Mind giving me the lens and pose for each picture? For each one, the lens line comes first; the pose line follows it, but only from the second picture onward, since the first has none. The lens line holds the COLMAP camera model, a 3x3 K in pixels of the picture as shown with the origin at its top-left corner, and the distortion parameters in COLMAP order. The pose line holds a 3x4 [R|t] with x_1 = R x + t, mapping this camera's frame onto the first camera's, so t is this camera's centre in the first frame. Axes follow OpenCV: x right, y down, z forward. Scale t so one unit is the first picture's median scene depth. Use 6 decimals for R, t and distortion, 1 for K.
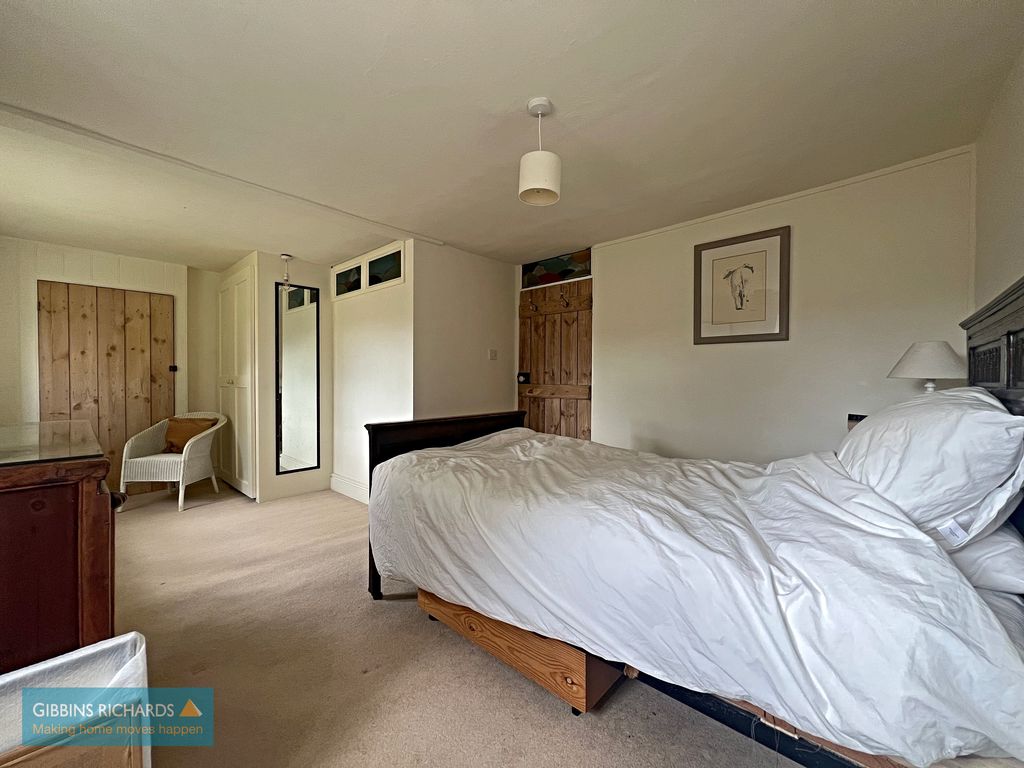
lens RADIAL K [[410.7, 0, 509.4], [0, 410.7, 382.5], [0, 0, 1]] dist [-0.001371, -0.000438]
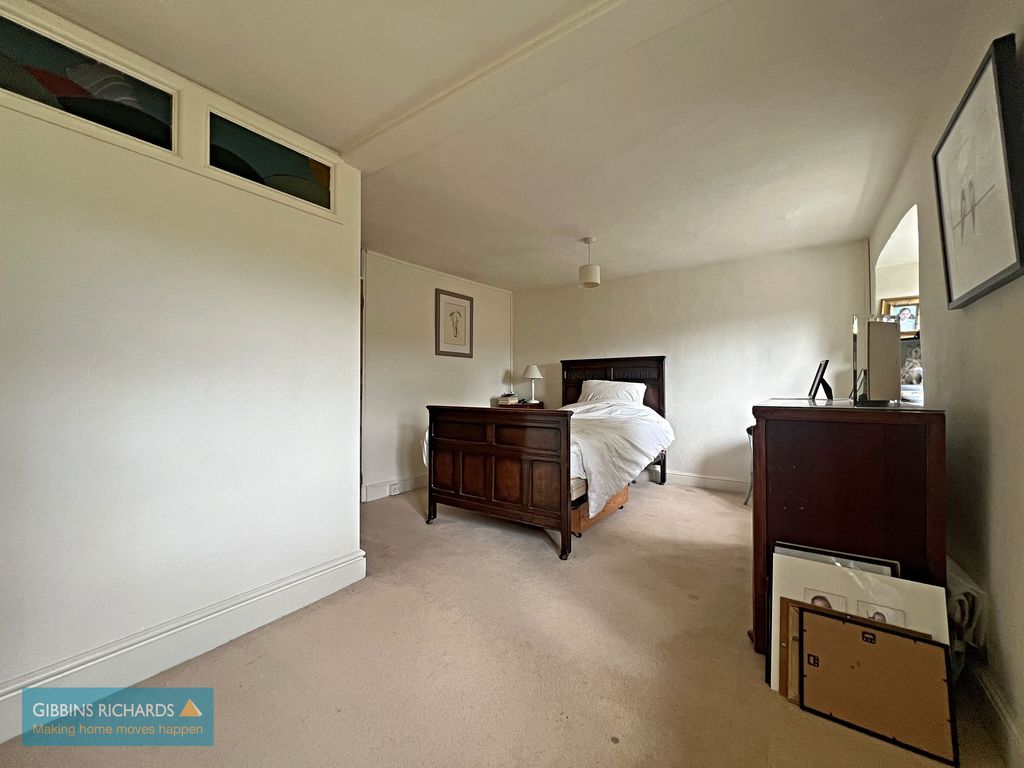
lens RADIAL K [[410.7, 0, 509.4], [0, 410.7, 382.5], [0, 0, 1]] dist [-0.001371, -0.000438]
pose [[-0.124848, 0.005778, 0.992159, -0.800536], [0.016959, 0.999849, -0.003689, 0.012877], [-0.992031, 0.016366, -0.124927, 0.706772]]
